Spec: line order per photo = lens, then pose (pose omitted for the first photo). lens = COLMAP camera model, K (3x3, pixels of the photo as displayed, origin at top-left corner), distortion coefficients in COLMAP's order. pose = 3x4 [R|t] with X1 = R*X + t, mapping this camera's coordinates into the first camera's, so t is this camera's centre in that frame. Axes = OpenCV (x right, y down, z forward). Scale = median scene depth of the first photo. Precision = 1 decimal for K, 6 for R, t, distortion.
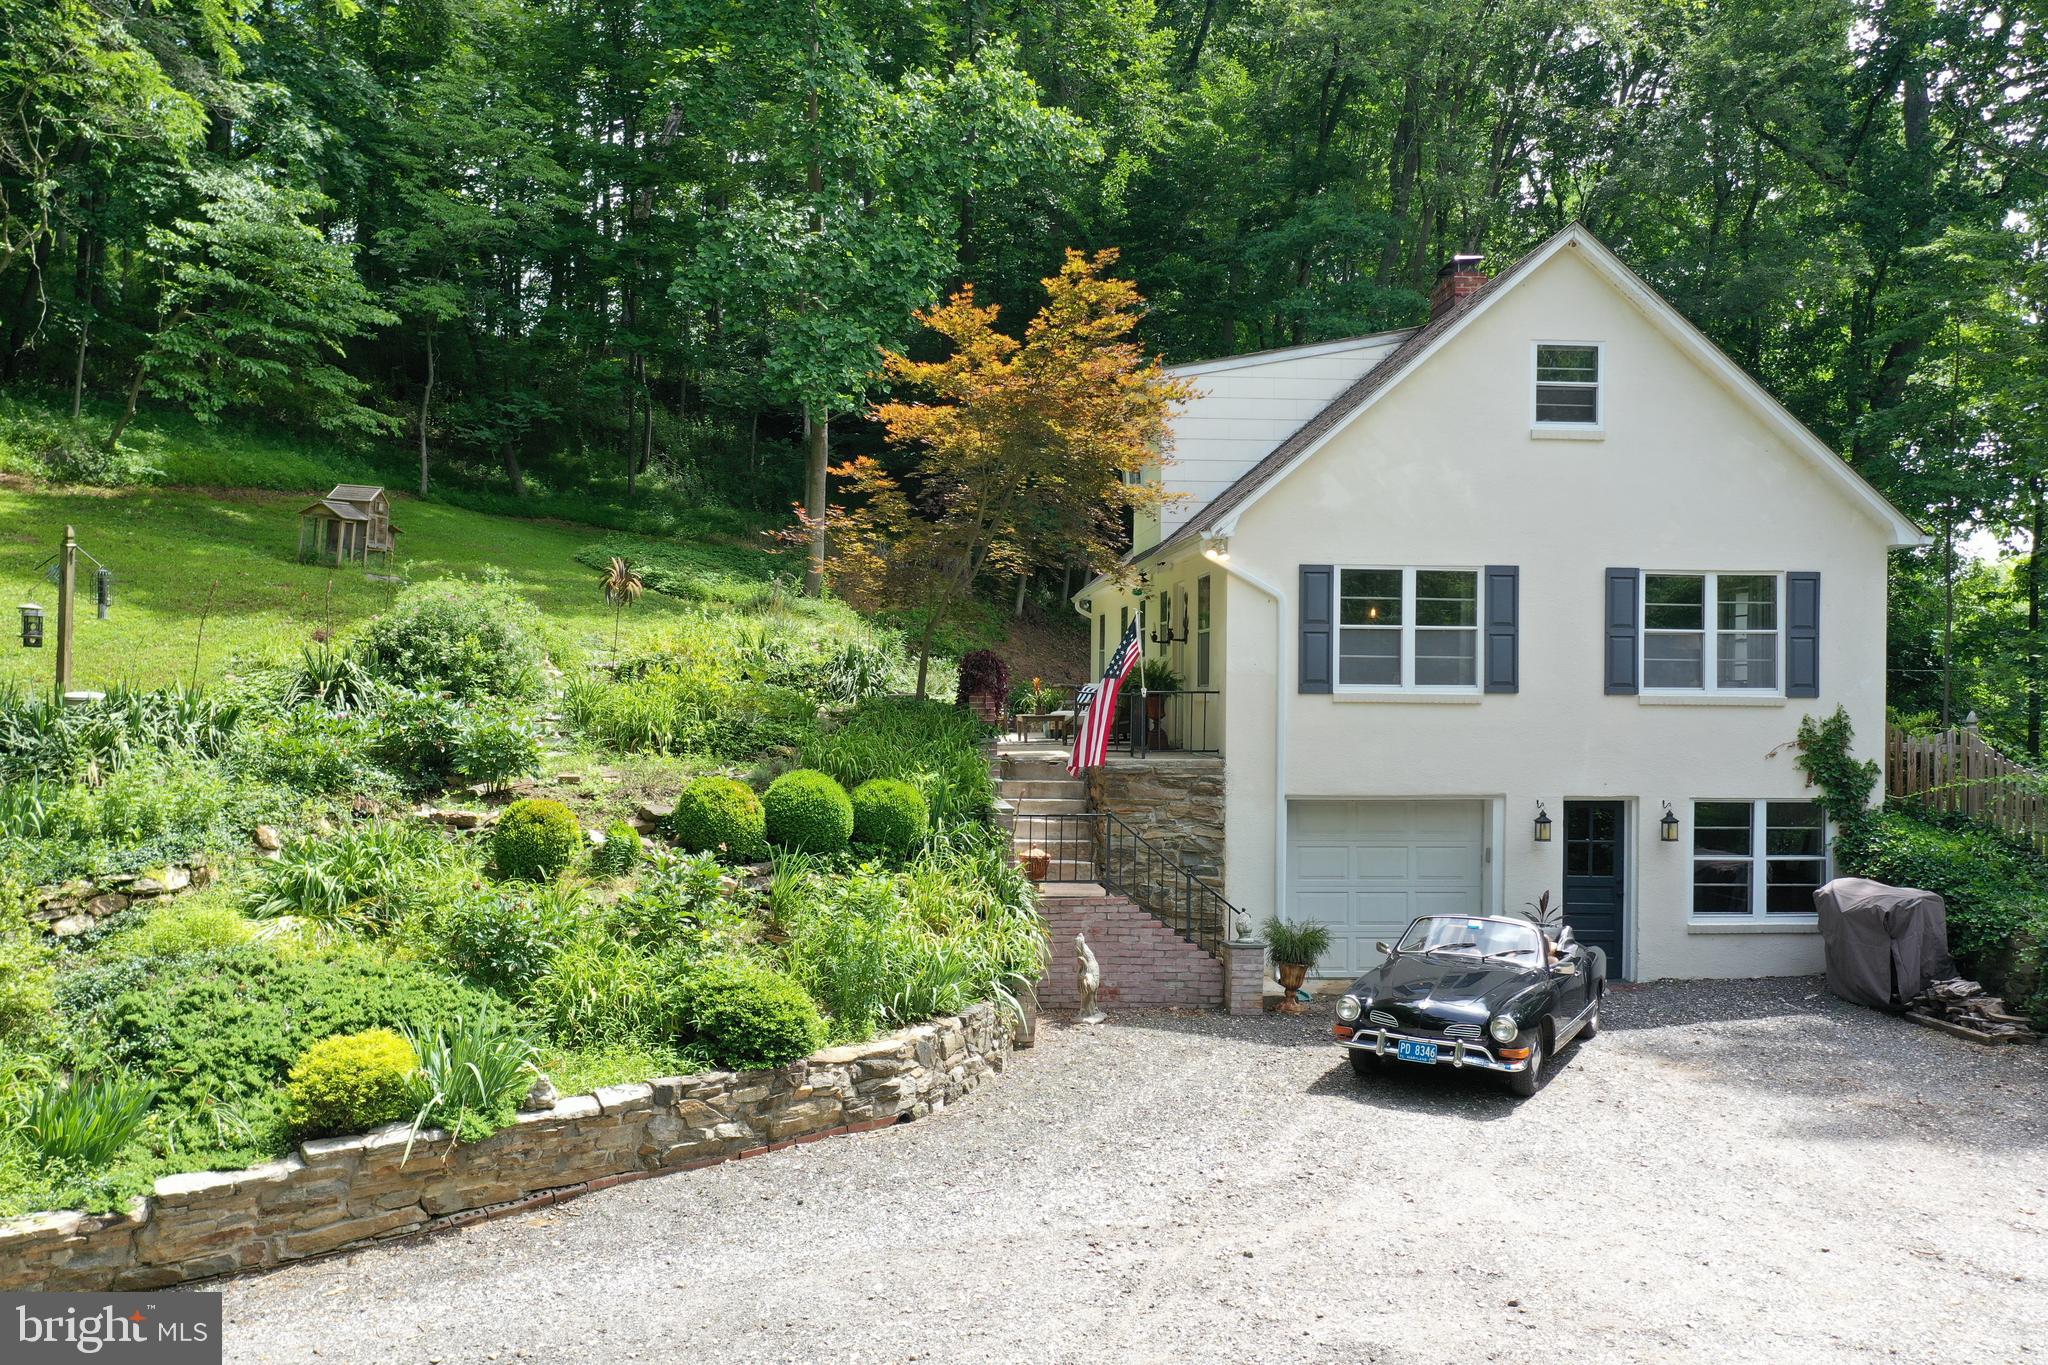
lens RADIAL K [[1612.4, 0, 1024.0], [0, 1612.4, 682.5], [0, 0, 1]] dist [-0.017996, -0.001449]
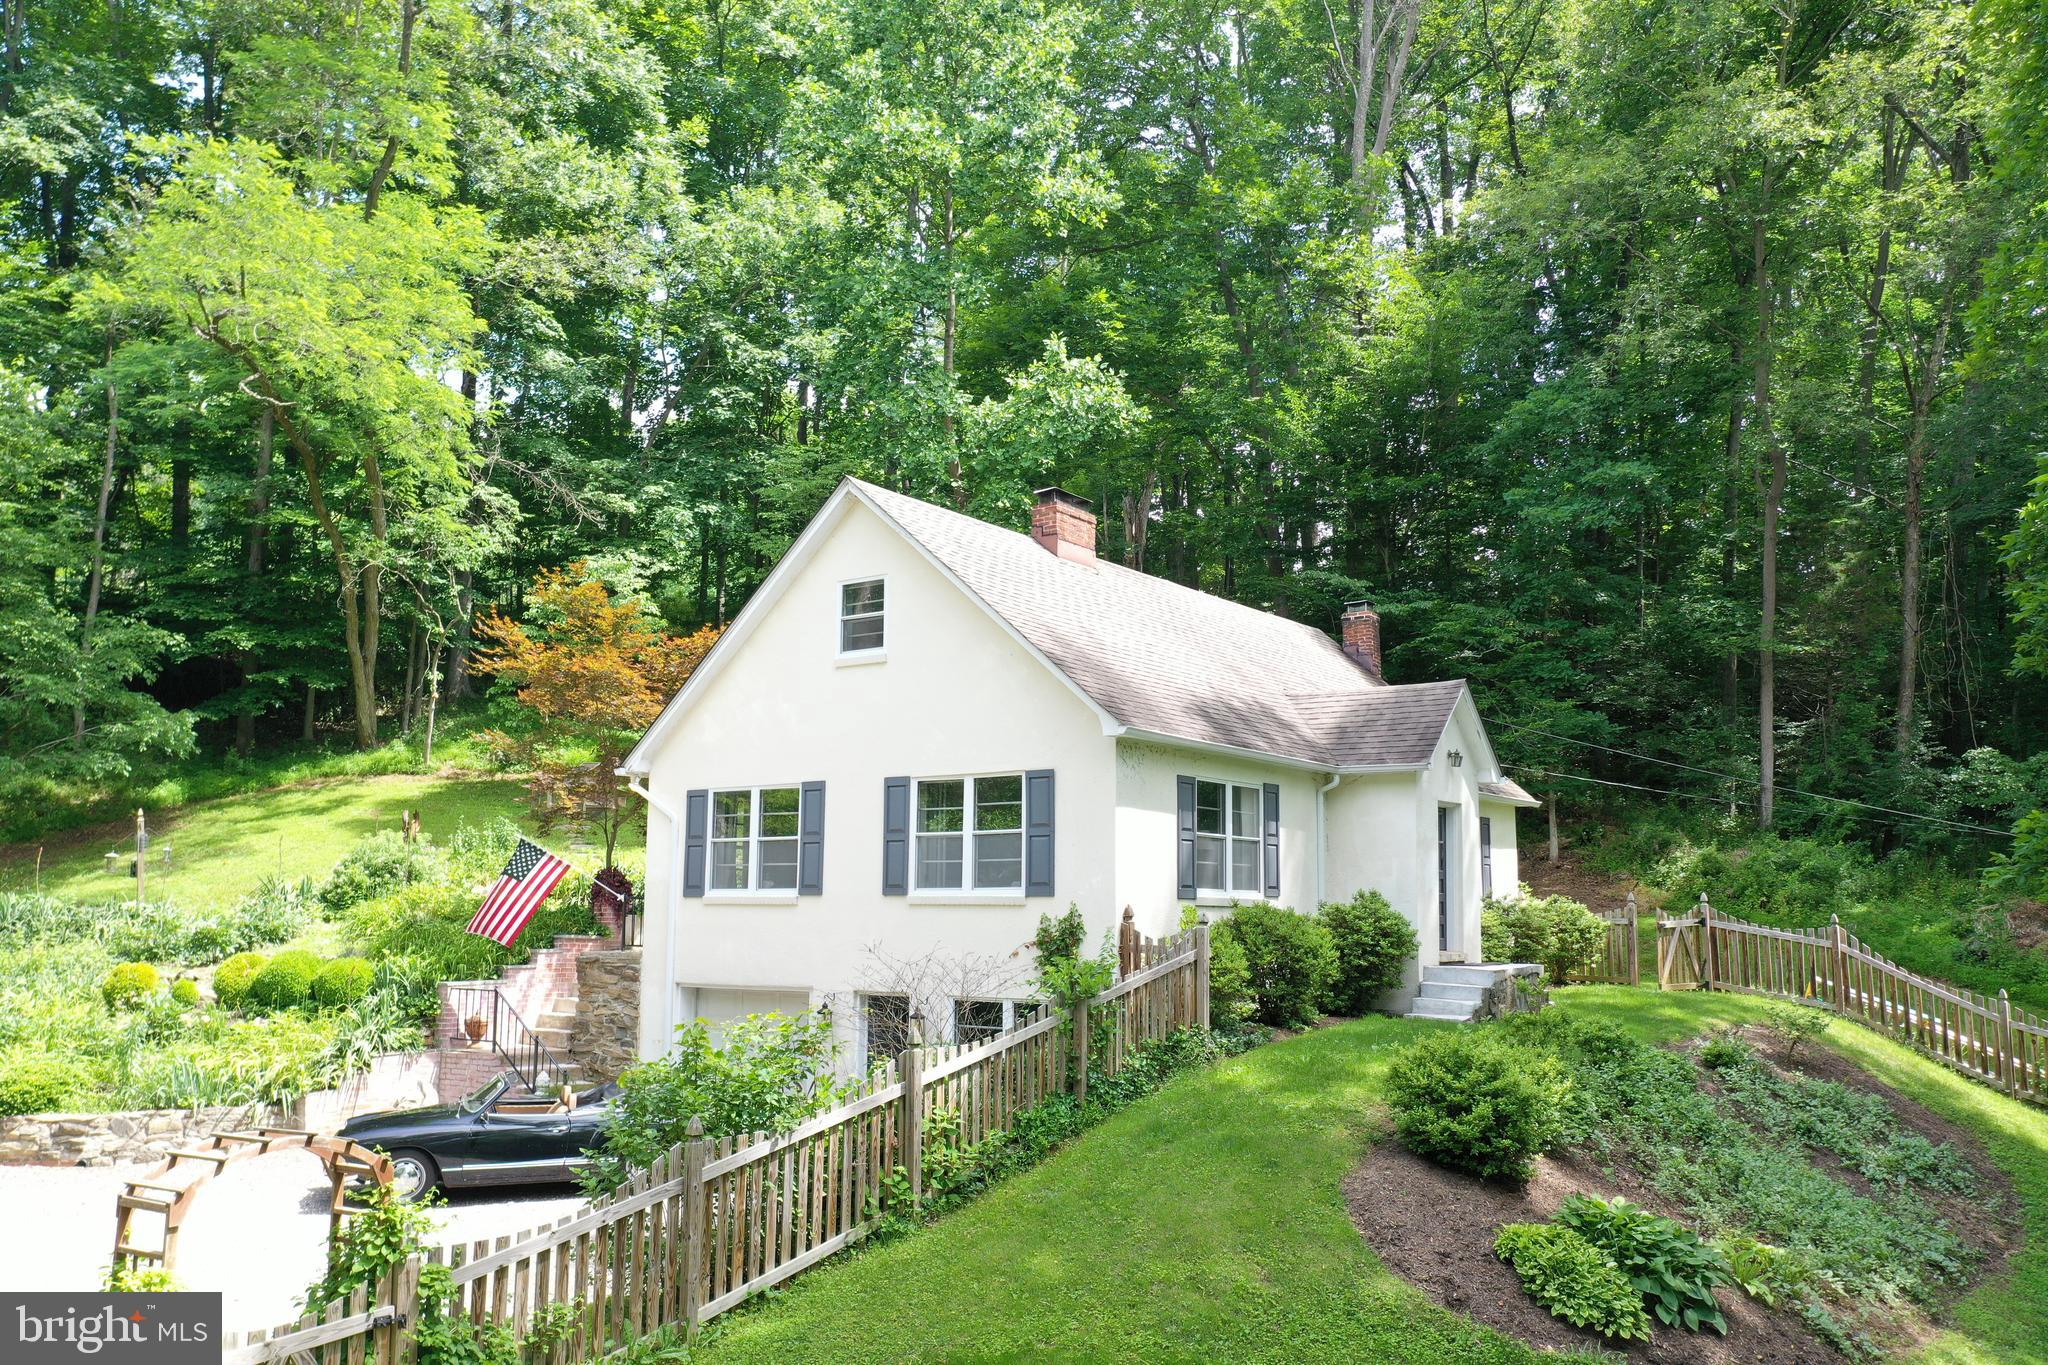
lens RADIAL K [[1714.2, 0, 1022.0], [0, 1714.2, 627.2], [0, 0, 1]] dist [-0.013024, -0.006860]
pose [[0.765035, -0.109247, -0.634655, 1.183145], [0.009991, 0.987401, -0.157924, 0.012286], [0.643911, 0.114476, 0.756487, 0.167436]]
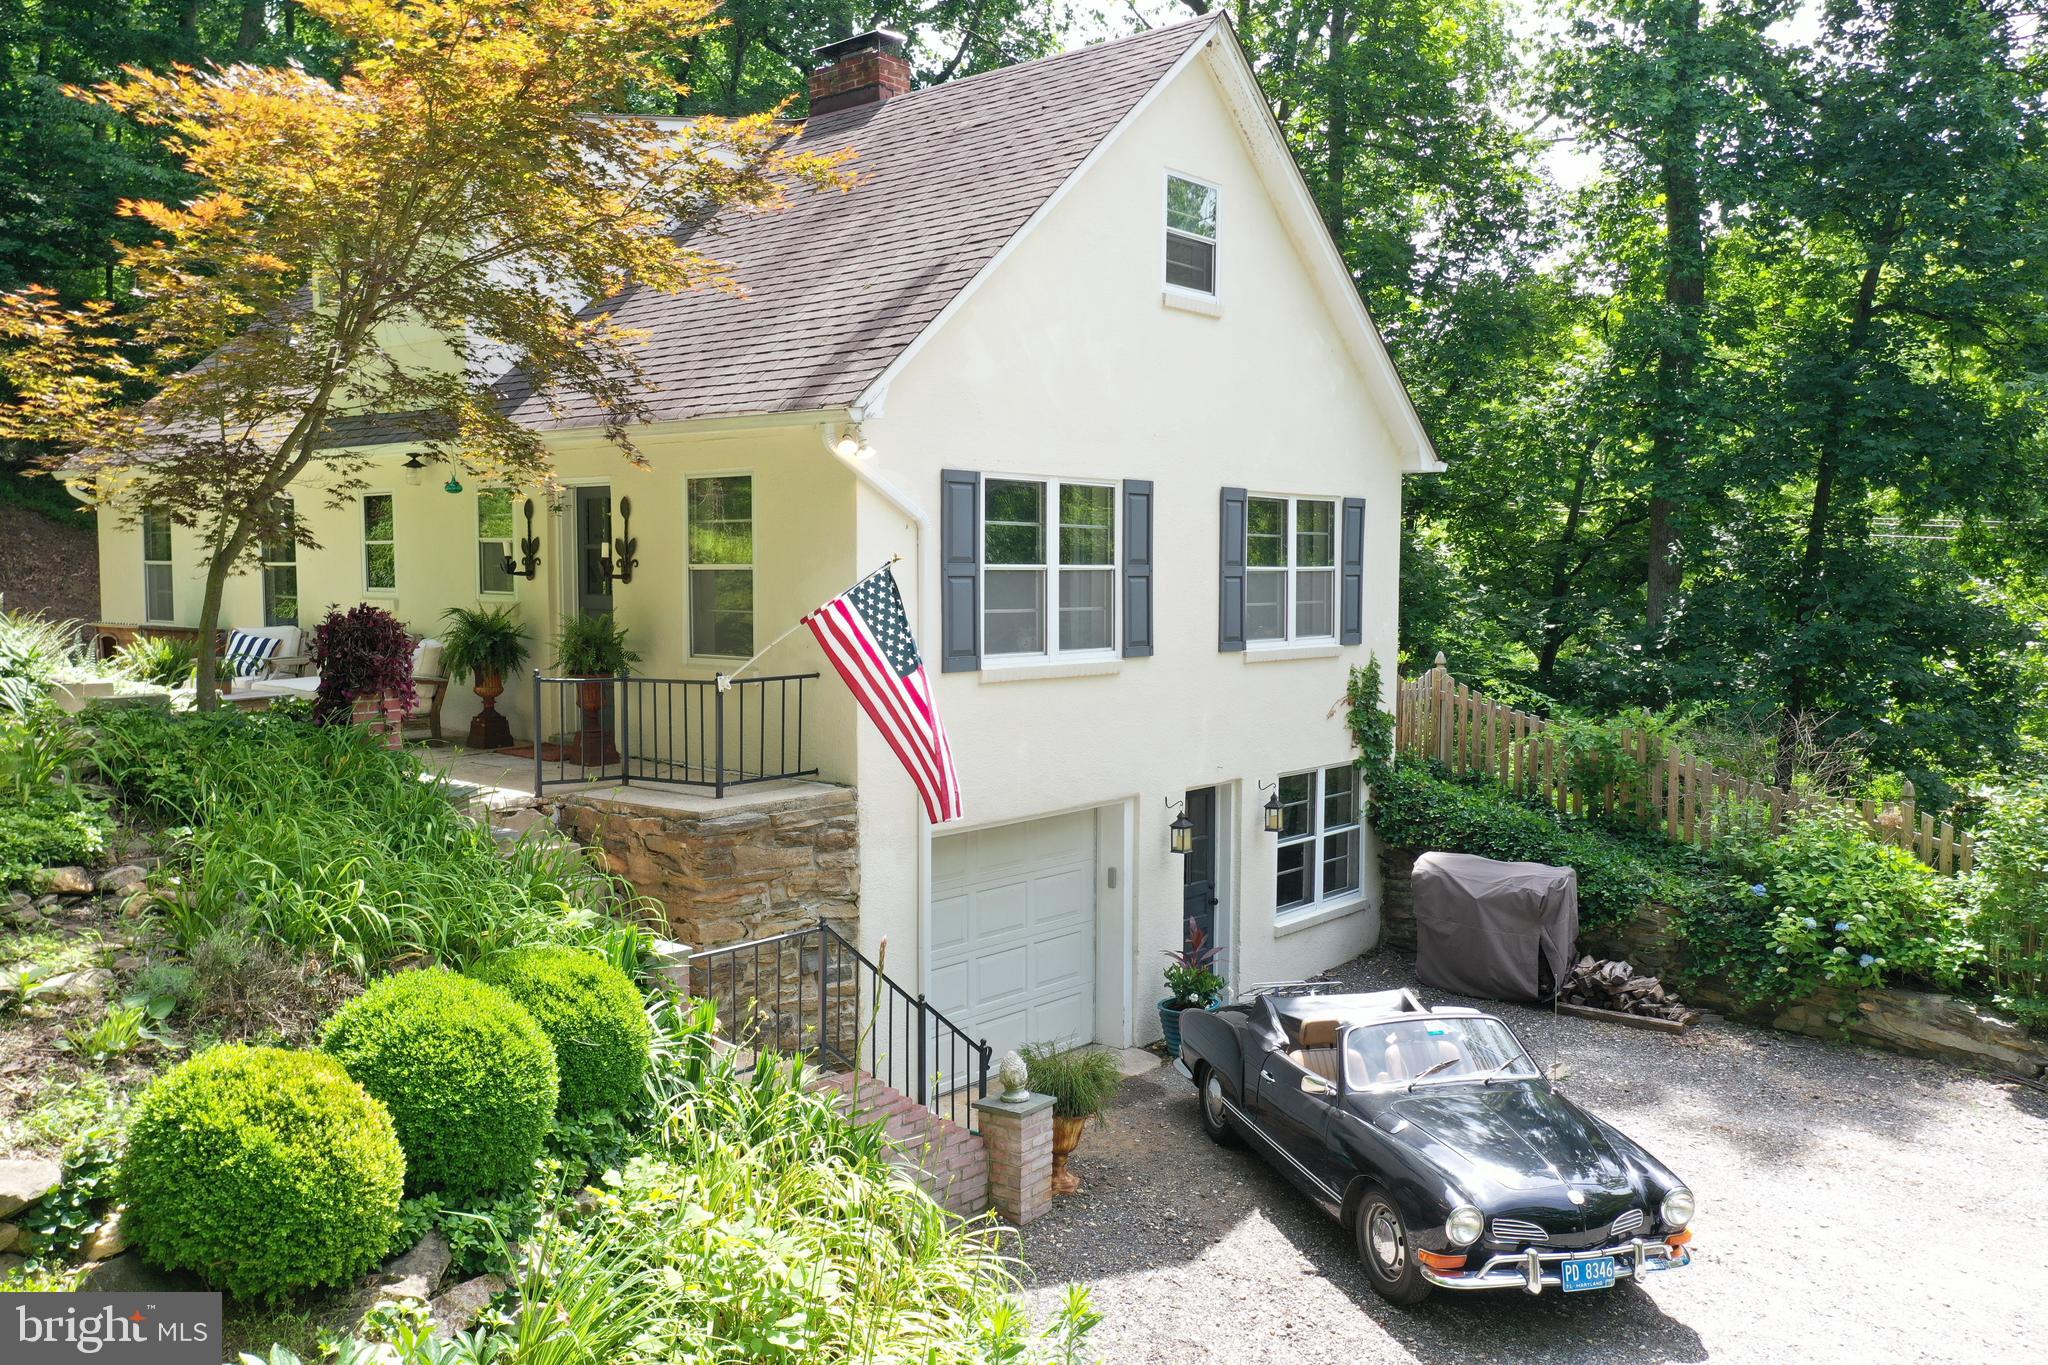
lens RADIAL K [[1612.4, 0, 1024.0], [0, 1612.4, 682.5], [0, 0, 1]] dist [-0.017996, -0.001449]
pose [[0.702102, -0.055622, 0.709900, -0.255458], [-0.003472, 0.996665, 0.081524, -0.040849], [-0.712068, -0.059703, 0.699568, 0.523584]]
